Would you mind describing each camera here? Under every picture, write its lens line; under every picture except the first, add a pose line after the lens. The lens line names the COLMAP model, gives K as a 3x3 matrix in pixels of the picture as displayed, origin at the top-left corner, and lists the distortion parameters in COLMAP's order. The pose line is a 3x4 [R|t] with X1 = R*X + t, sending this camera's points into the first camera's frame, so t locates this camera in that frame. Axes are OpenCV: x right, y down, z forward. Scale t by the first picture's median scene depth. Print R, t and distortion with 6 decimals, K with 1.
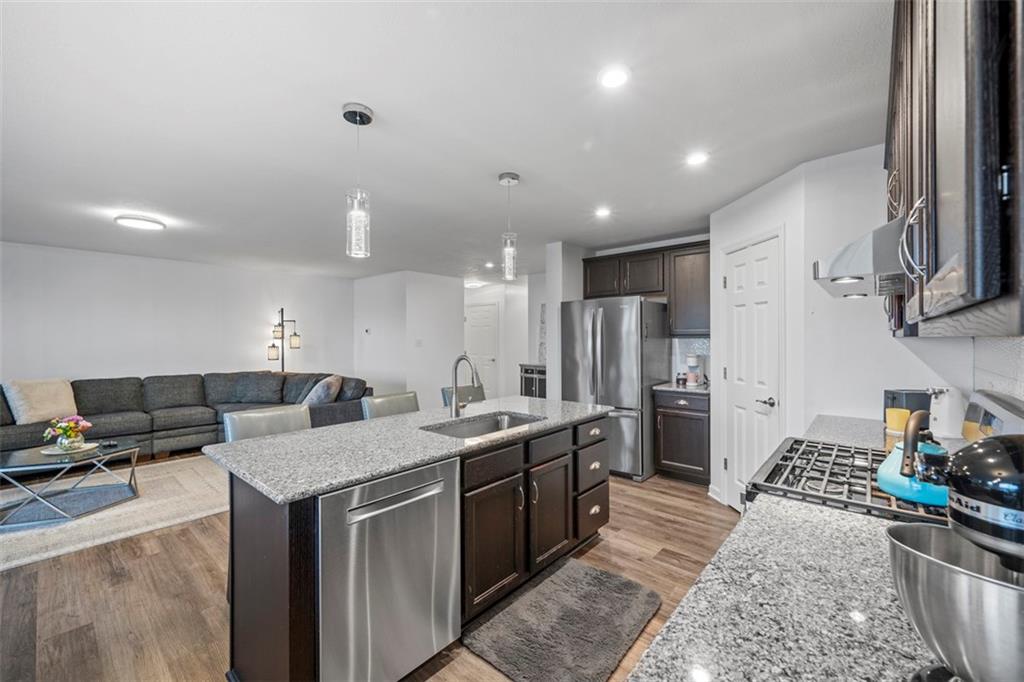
lens RADIAL K [[406.9, 0, 512.8], [0, 406.9, 340.5], [0, 0, 1]] dist [-0.003443, -0.000122]
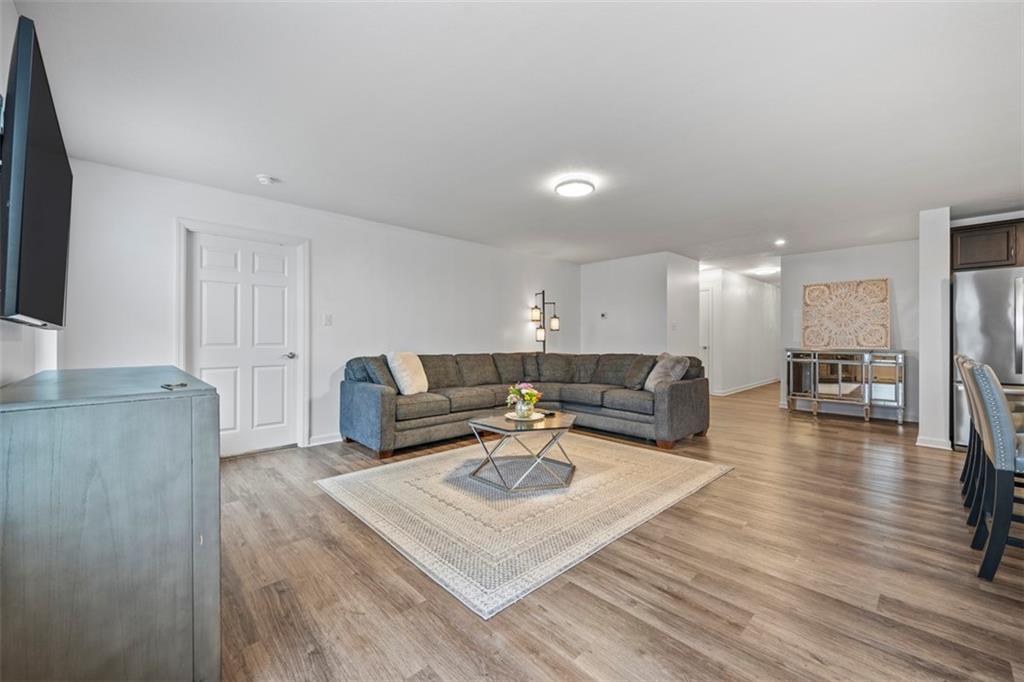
lens RADIAL K [[406.9, 0, 518.0], [0, 406.9, 336.3], [0, 0, 1]] dist [-0.003443, -0.000122]
pose [[0.995241, 0.004320, -0.097351, -0.689881], [-0.005219, 0.999946, -0.008982, 0.055995], [0.097306, 0.009448, 0.995210, 0.004623]]
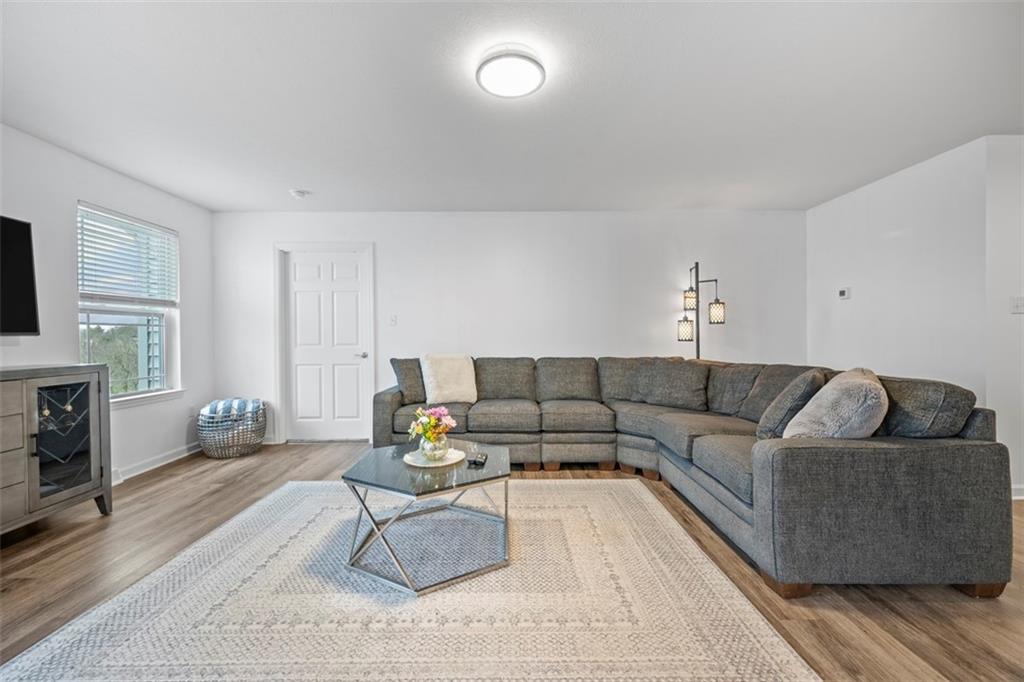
lens RADIAL K [[406.9, 0, 507.9], [0, 406.9, 339.5], [0, 0, 1]] dist [-0.003443, -0.000122]
pose [[0.654505, 0.003428, -0.756050, -0.356371], [0.001915, 0.999979, 0.006192, 0.051408], [0.756055, -0.005501, 0.654485, 0.452204]]
